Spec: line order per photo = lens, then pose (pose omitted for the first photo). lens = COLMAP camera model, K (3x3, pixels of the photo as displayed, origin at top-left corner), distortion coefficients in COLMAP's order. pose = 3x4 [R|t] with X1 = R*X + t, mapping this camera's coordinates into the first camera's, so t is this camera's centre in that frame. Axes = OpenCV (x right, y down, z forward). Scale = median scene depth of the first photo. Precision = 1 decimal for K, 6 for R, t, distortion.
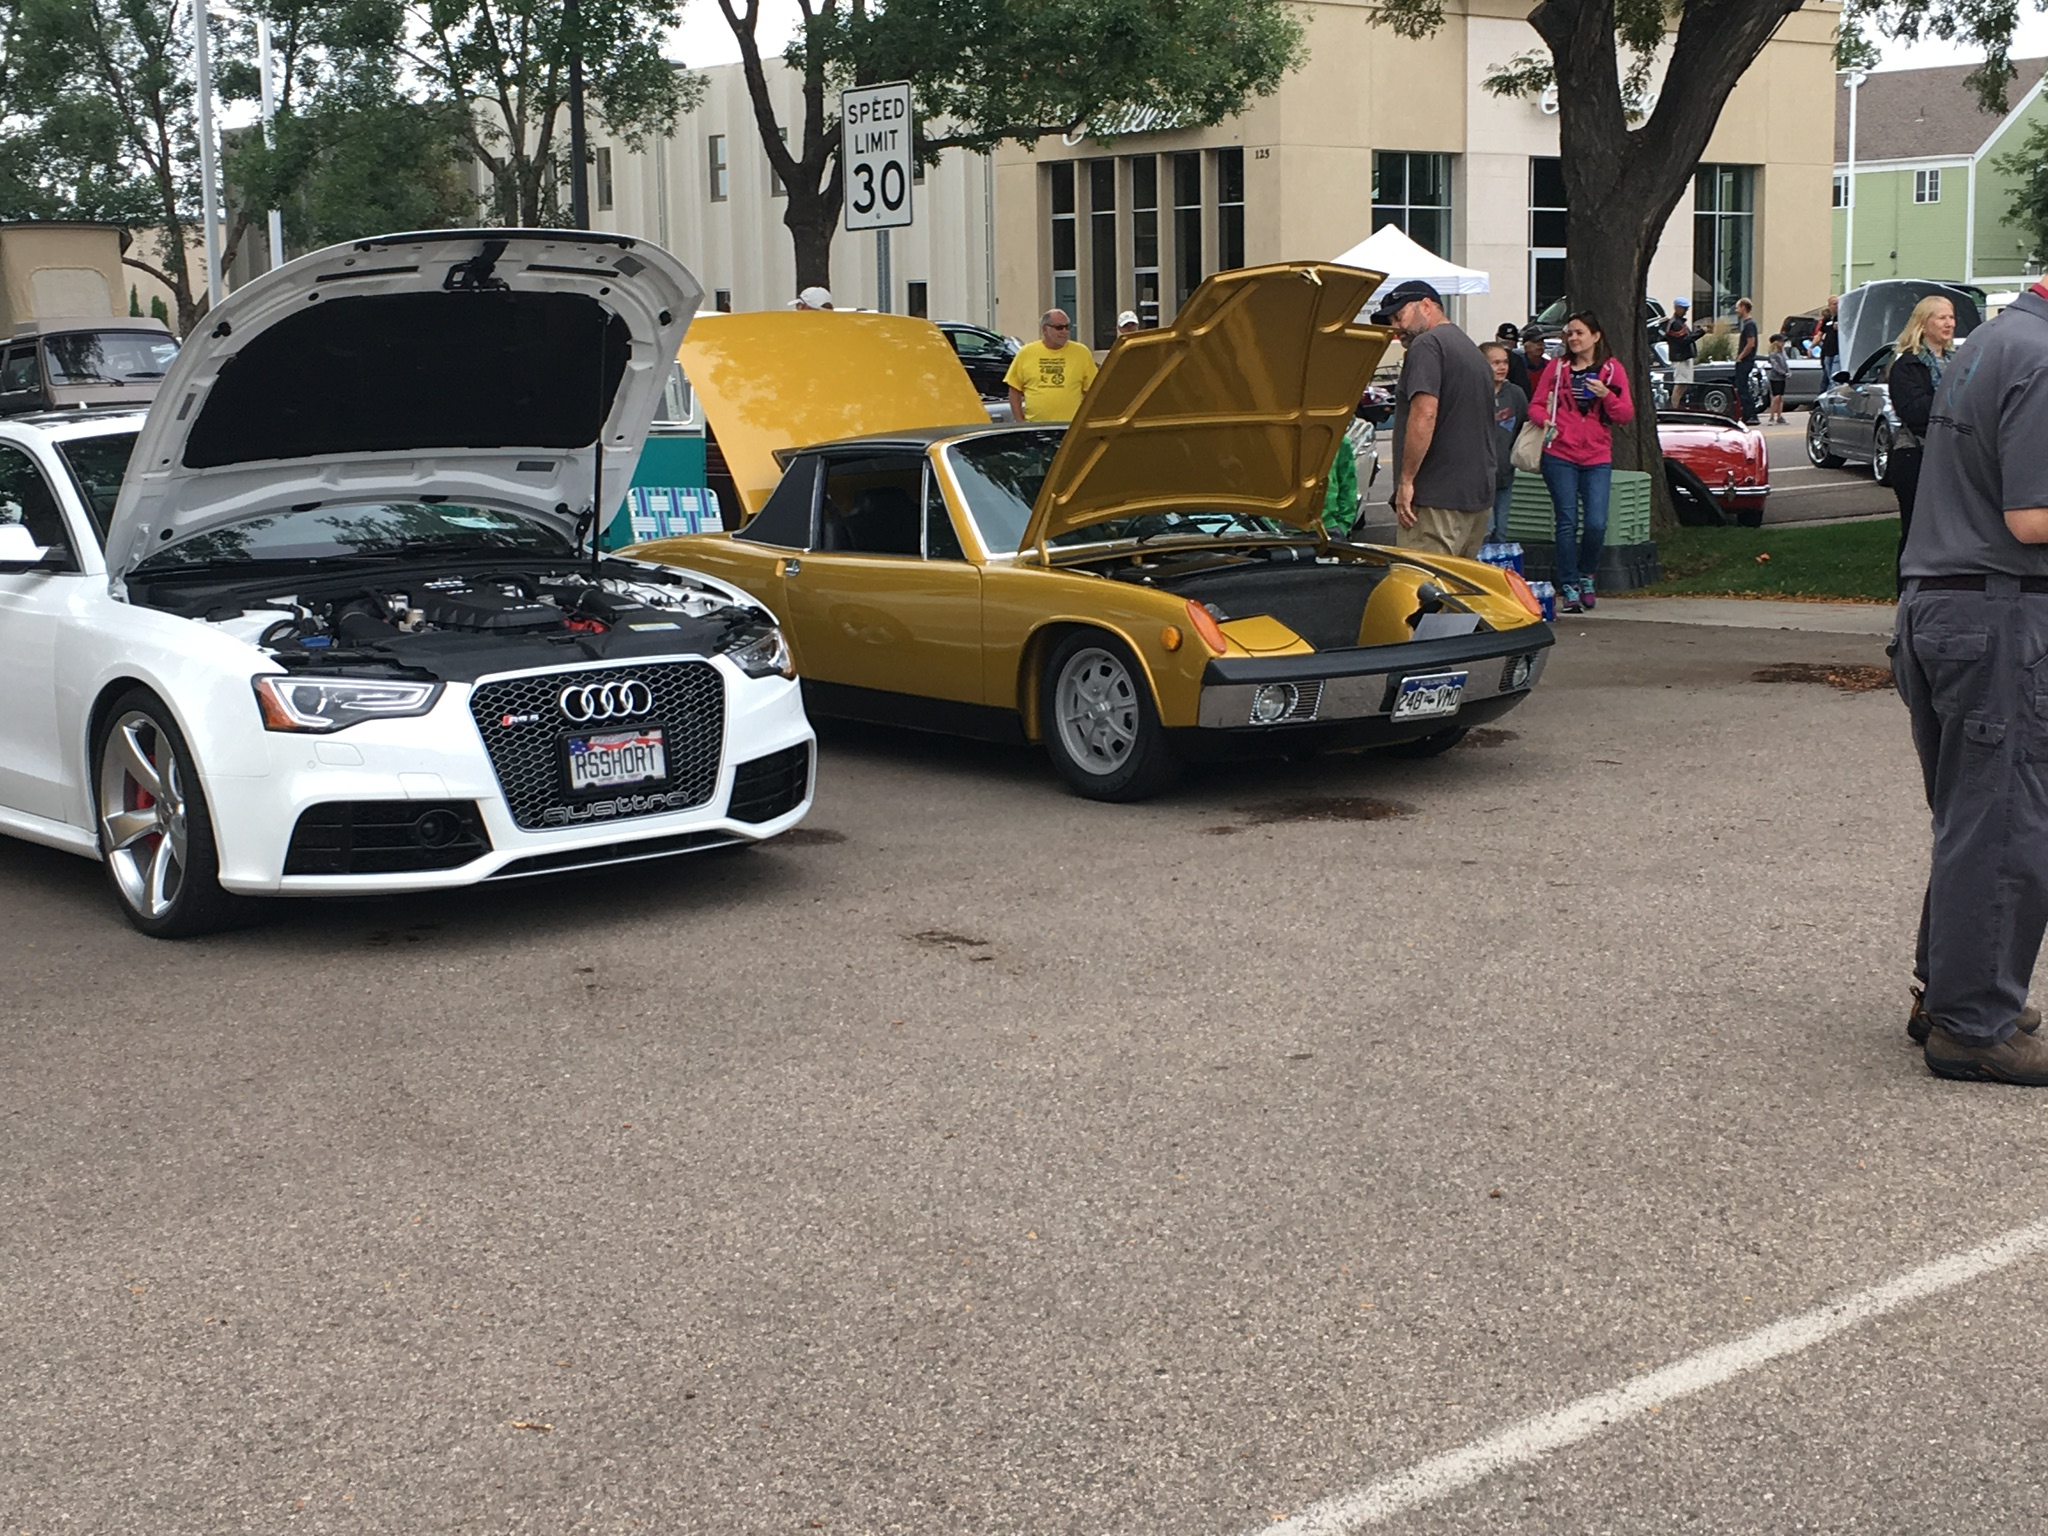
lens RADIAL K [[3045.4, 0, 1024.7], [0, 3045.4, 766.3], [0, 0, 1]] dist [0.040456, 0.000000]
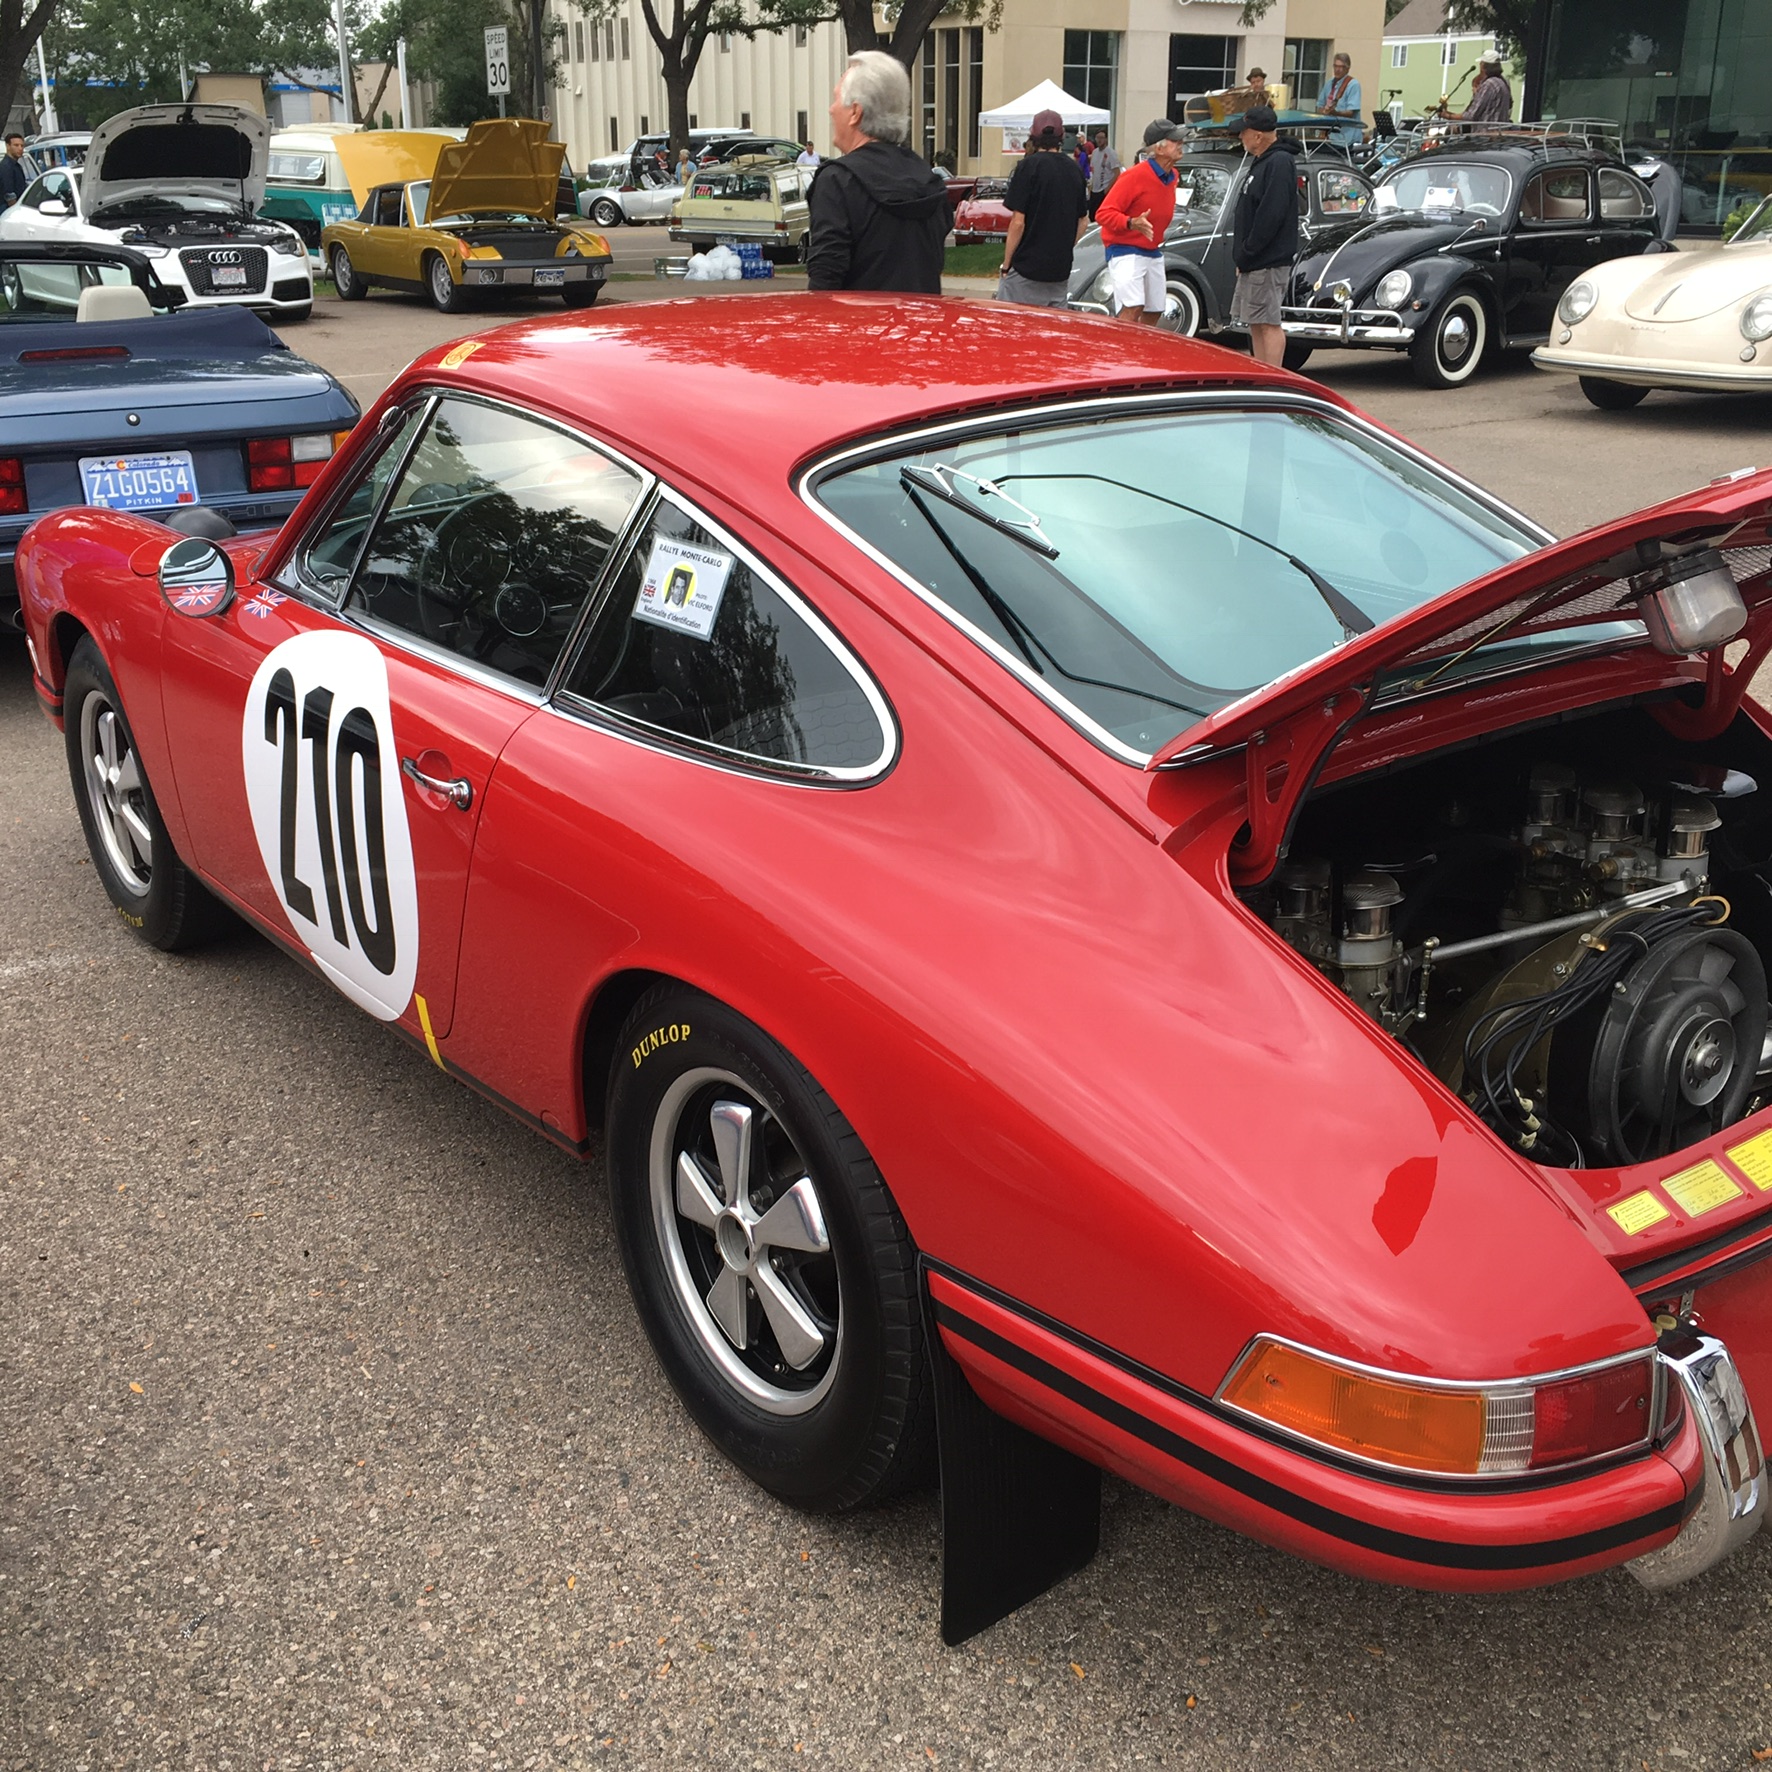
lens RADIAL K [[2068.8, 0, 886.1], [0, 2068.8, 890.8], [0, 0, 1]] dist [0.052780, 0.000000]
pose [[0.997377, 0.036612, -0.062438, 0.678723], [-0.023294, 0.979102, 0.202031, 0.160757], [0.068530, -0.200047, 0.977387, -1.185999]]
